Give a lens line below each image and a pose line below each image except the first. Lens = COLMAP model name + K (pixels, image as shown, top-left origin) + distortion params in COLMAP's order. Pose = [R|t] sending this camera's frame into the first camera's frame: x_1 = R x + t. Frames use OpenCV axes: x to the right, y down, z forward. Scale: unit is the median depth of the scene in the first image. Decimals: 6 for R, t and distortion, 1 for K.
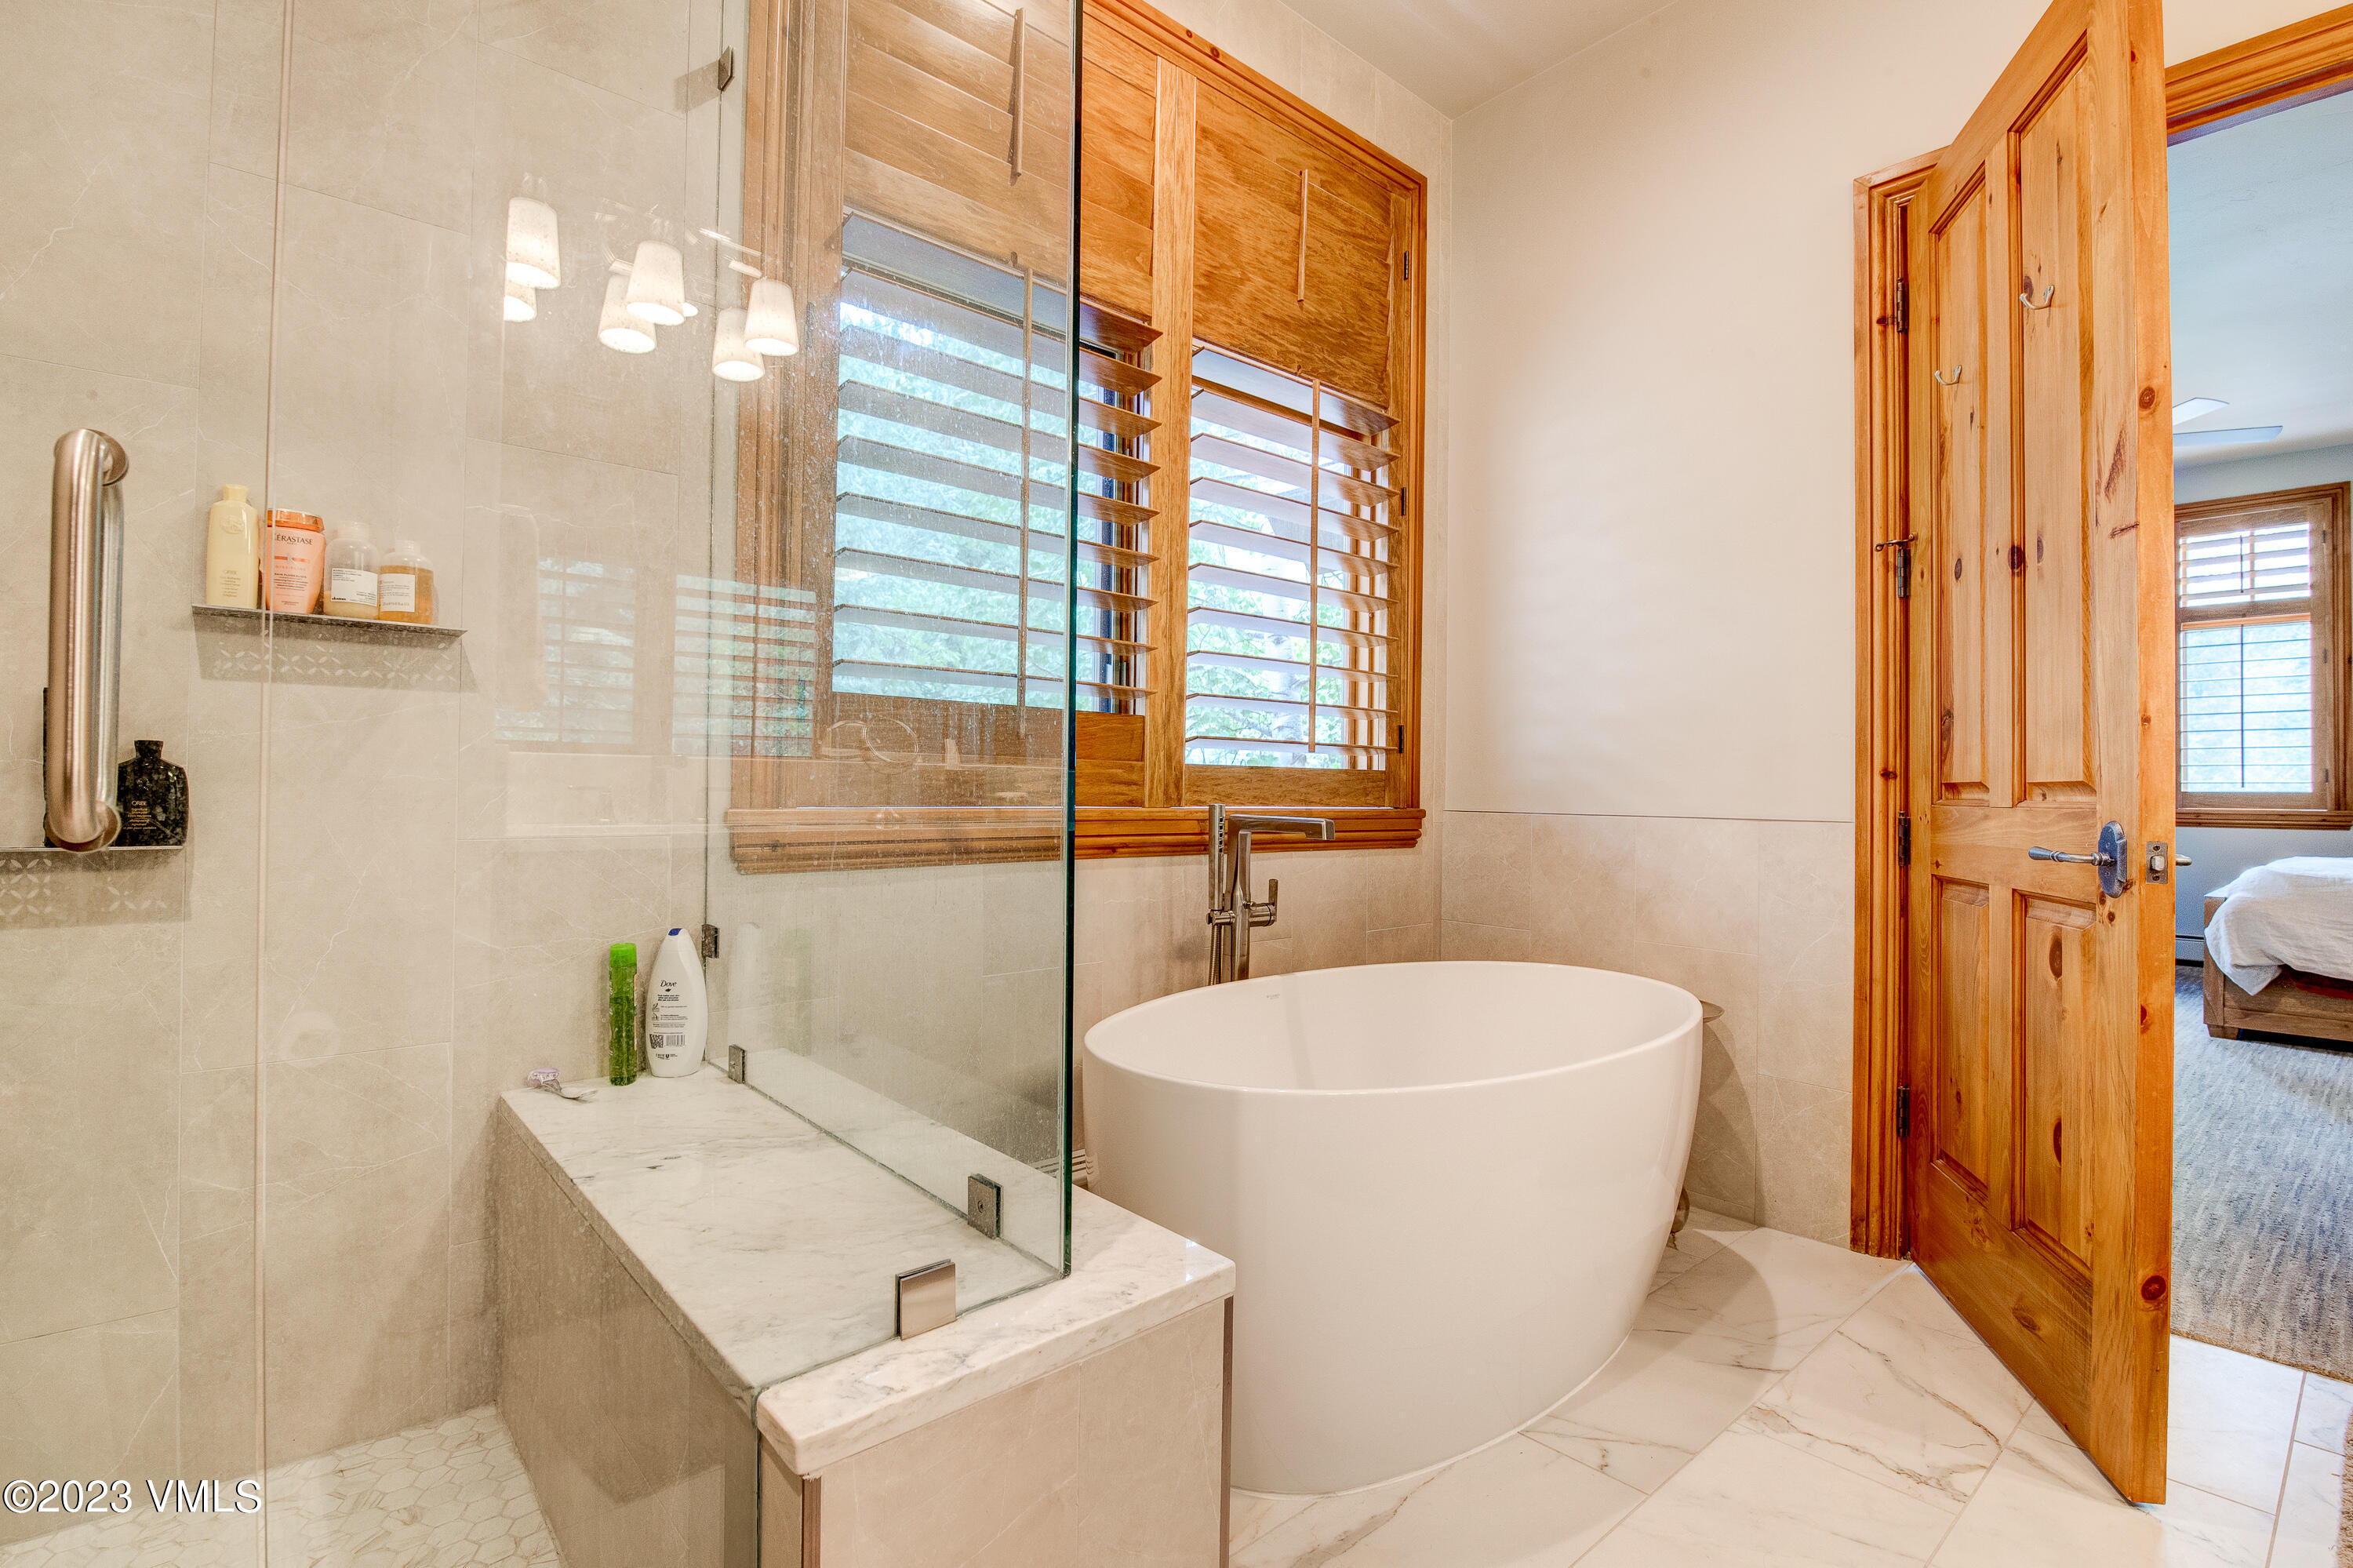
lens RADIAL K [[1077.6, 0, 1183.2], [0, 1077.6, 779.3], [0, 0, 1]] dist [-0.002857, -0.000421]
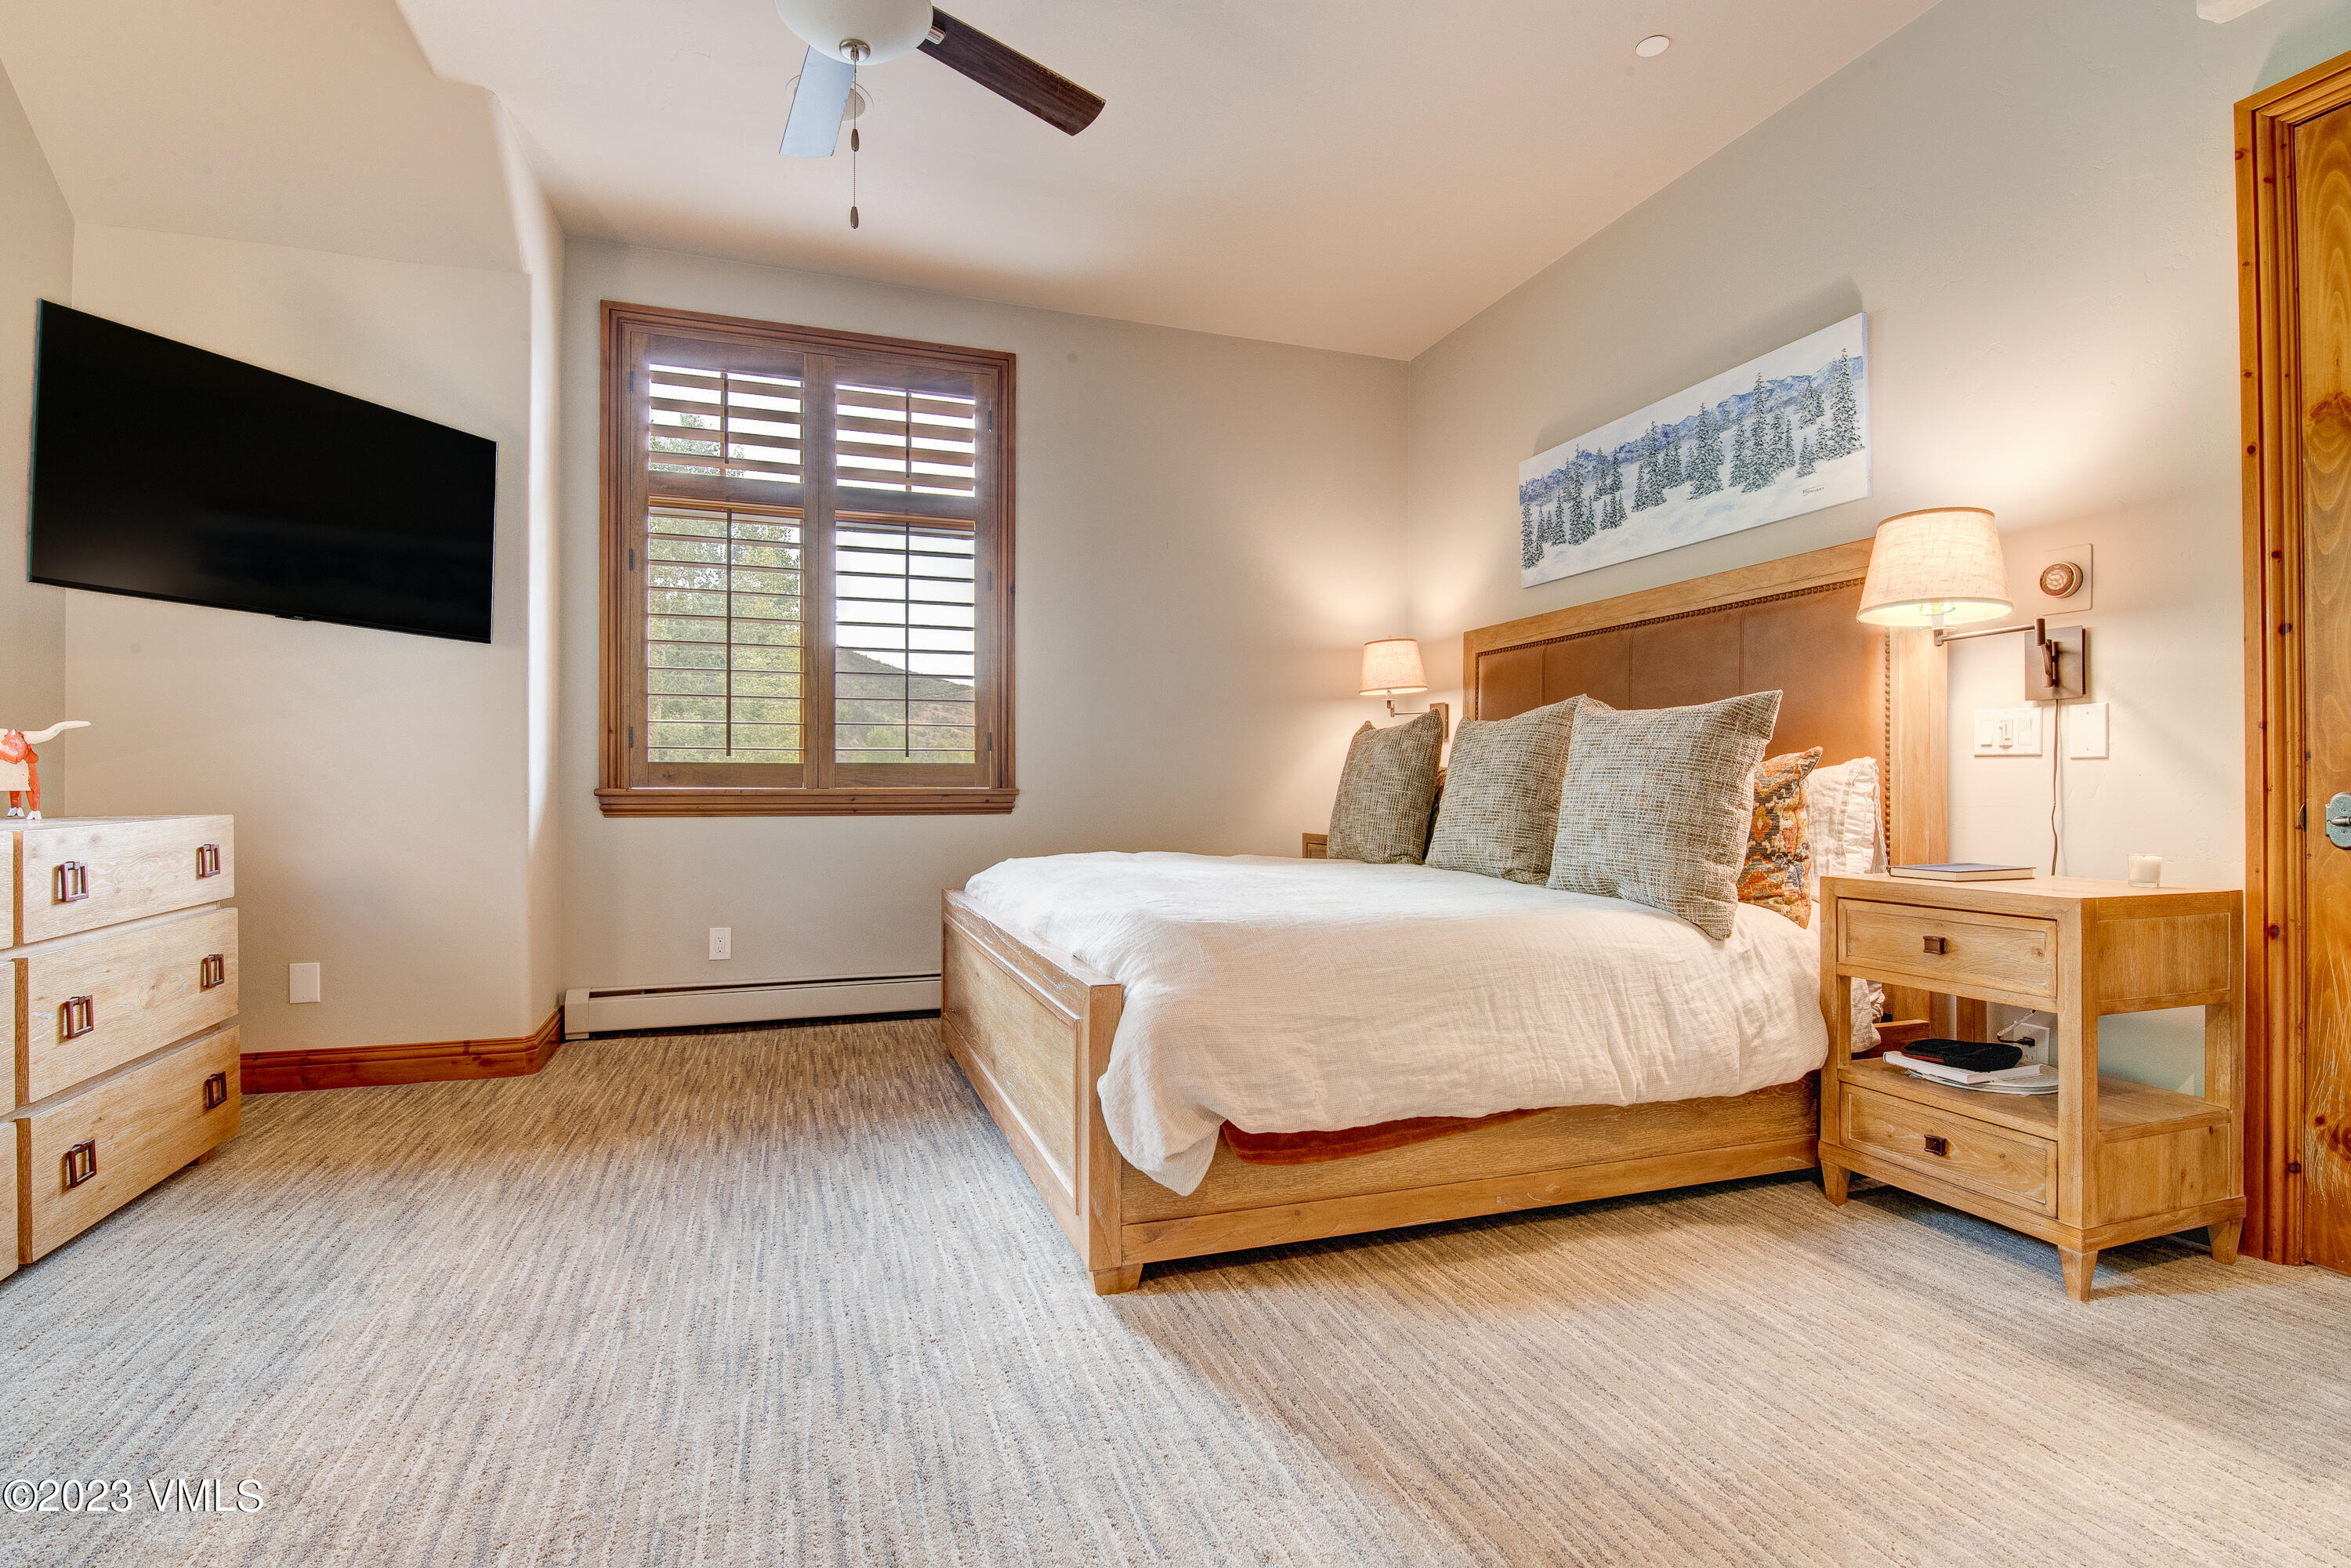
lens RADIAL K [[1076.6, 0, 1175.0], [0, 1076.6, 777.1], [0, 0, 1]] dist [-0.002857, -0.000421]
pose [[0.360053, -0.011373, 0.932862, 0.414722], [-0.007176, 0.999862, 0.014959, 0.009214], [-0.932904, -0.012080, 0.359922, 0.615358]]
